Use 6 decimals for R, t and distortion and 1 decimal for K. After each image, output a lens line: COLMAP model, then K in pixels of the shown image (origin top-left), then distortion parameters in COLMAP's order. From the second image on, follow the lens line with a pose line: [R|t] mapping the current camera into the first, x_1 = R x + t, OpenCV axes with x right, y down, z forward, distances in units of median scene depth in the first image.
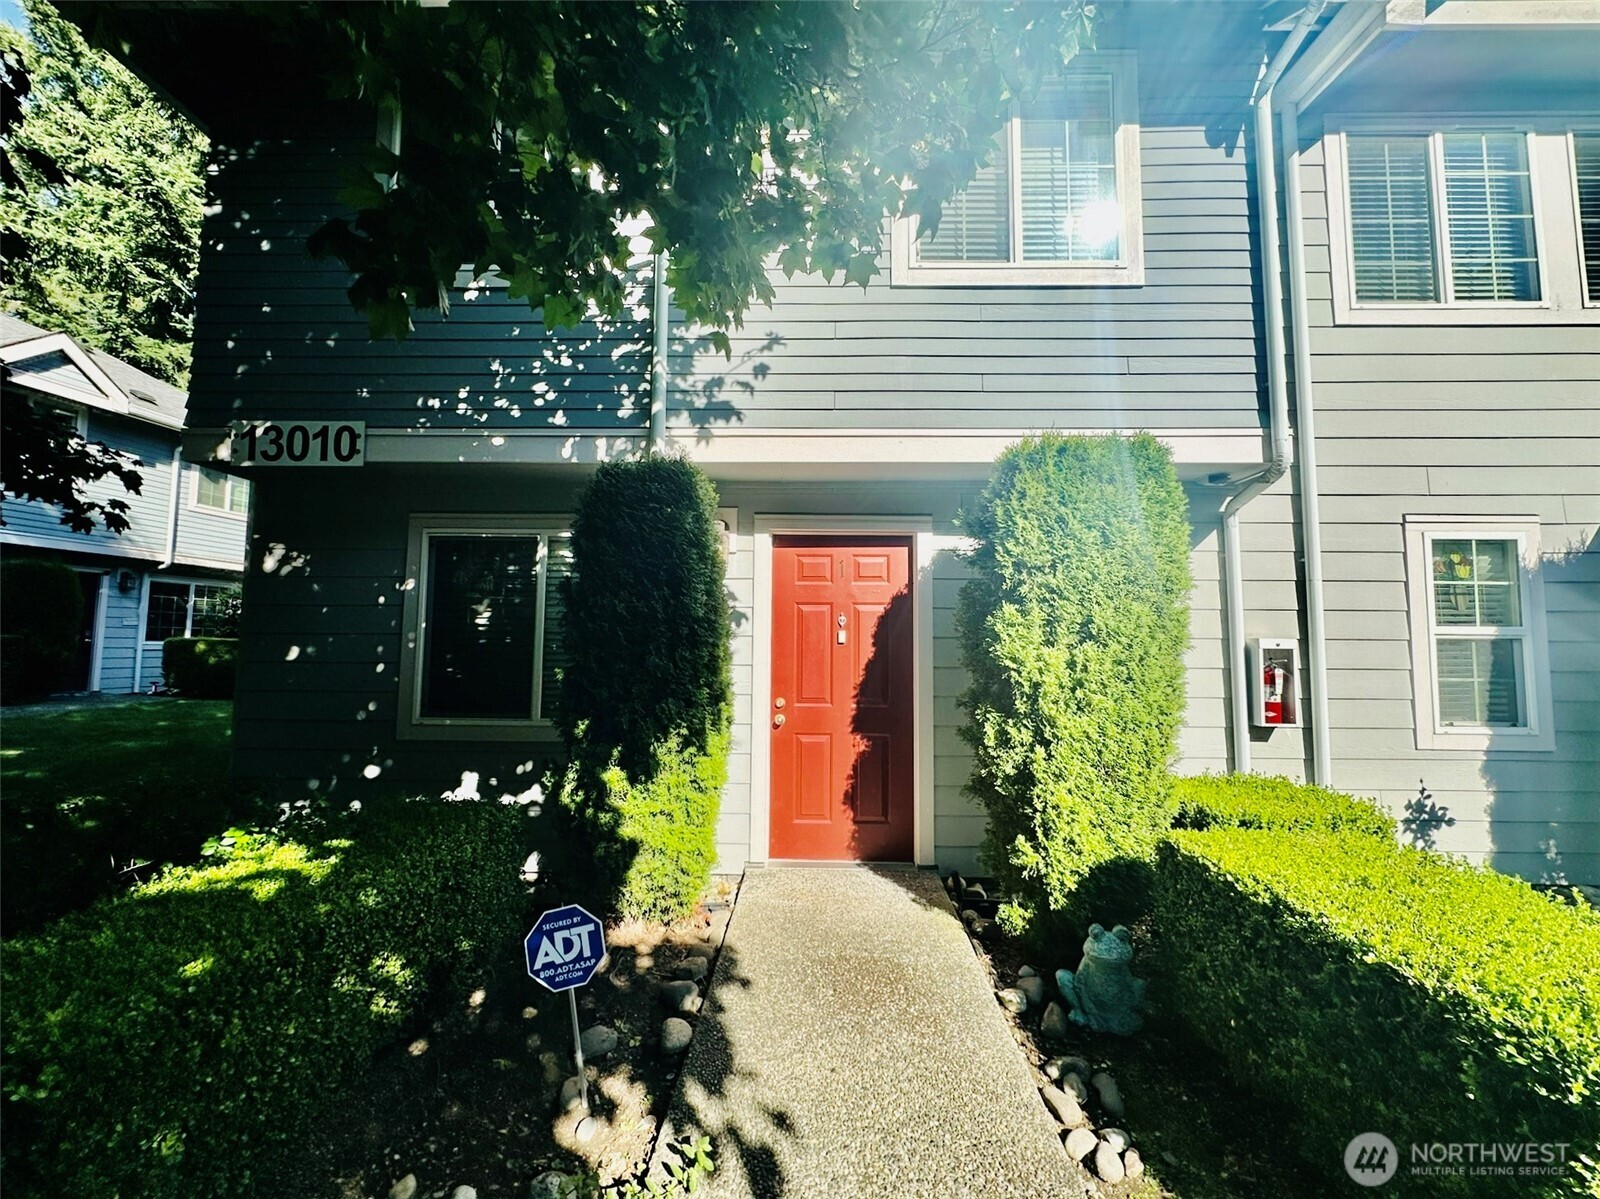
lens RADIAL K [[648.9, 0, 800.0], [0, 648.9, 599.5], [0, 0, 1]] dist [-0.000141, -0.000442]
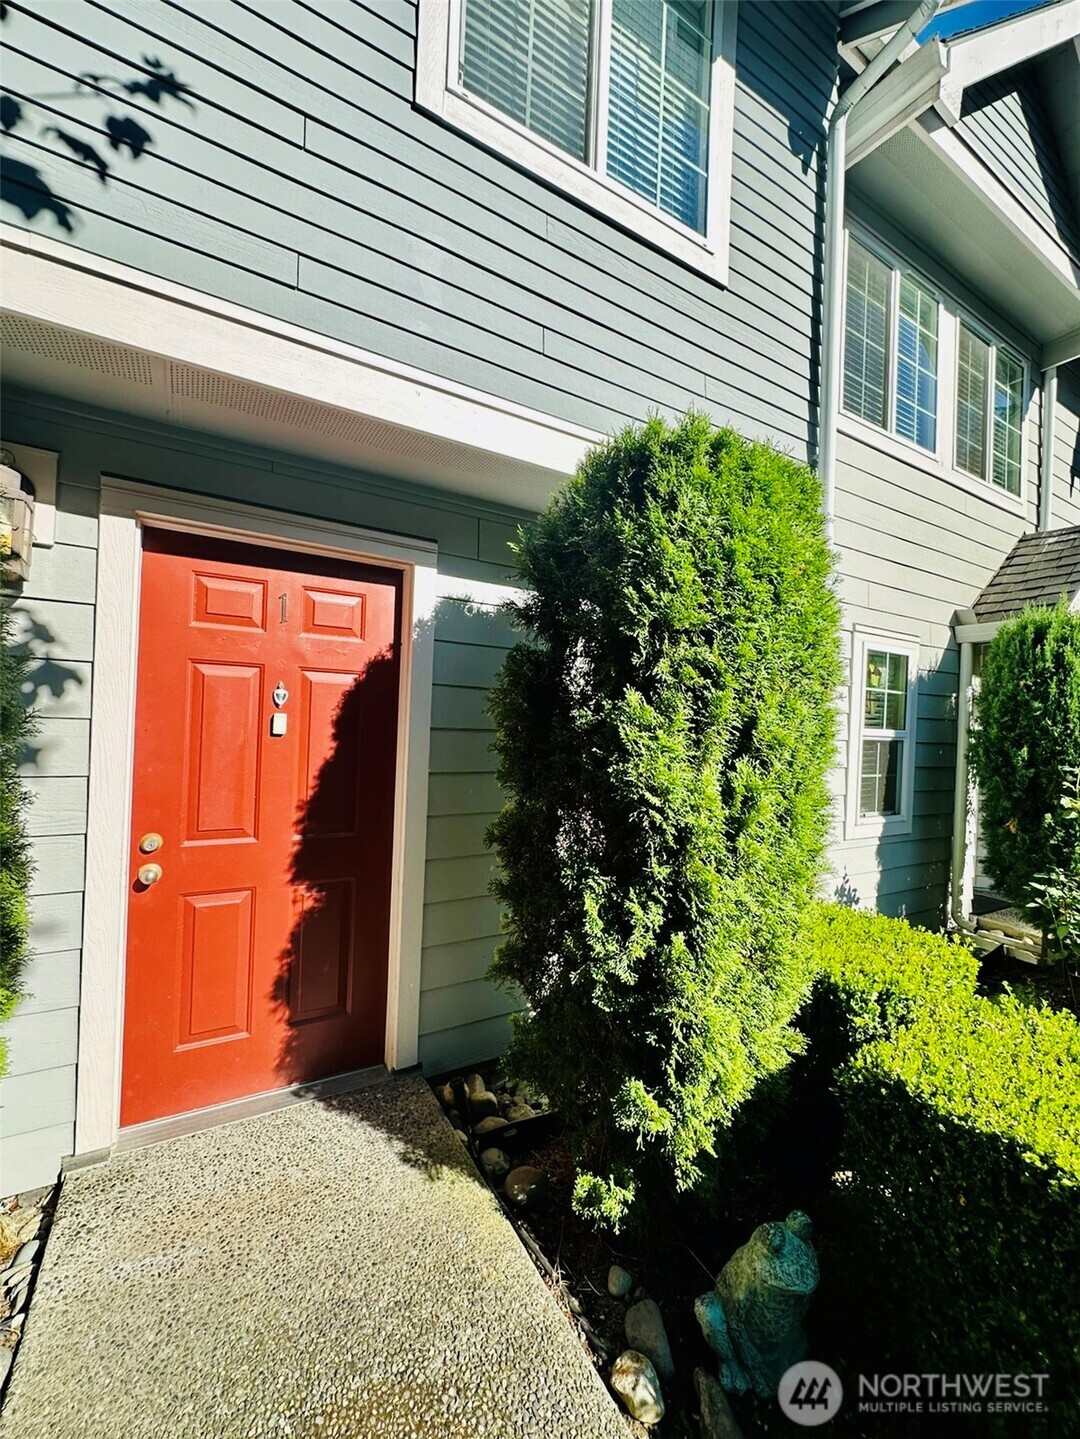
lens RADIAL K [[596.3, 0, 540.5], [0, 596.3, 721.3], [0, 0, 1]] dist [-0.003129, -0.000648]
pose [[0.845432, 0.026757, 0.533412, -0.025870], [-0.070534, 0.995590, 0.061853, 0.005767], [-0.529405, -0.089917, 0.843591, 0.454497]]
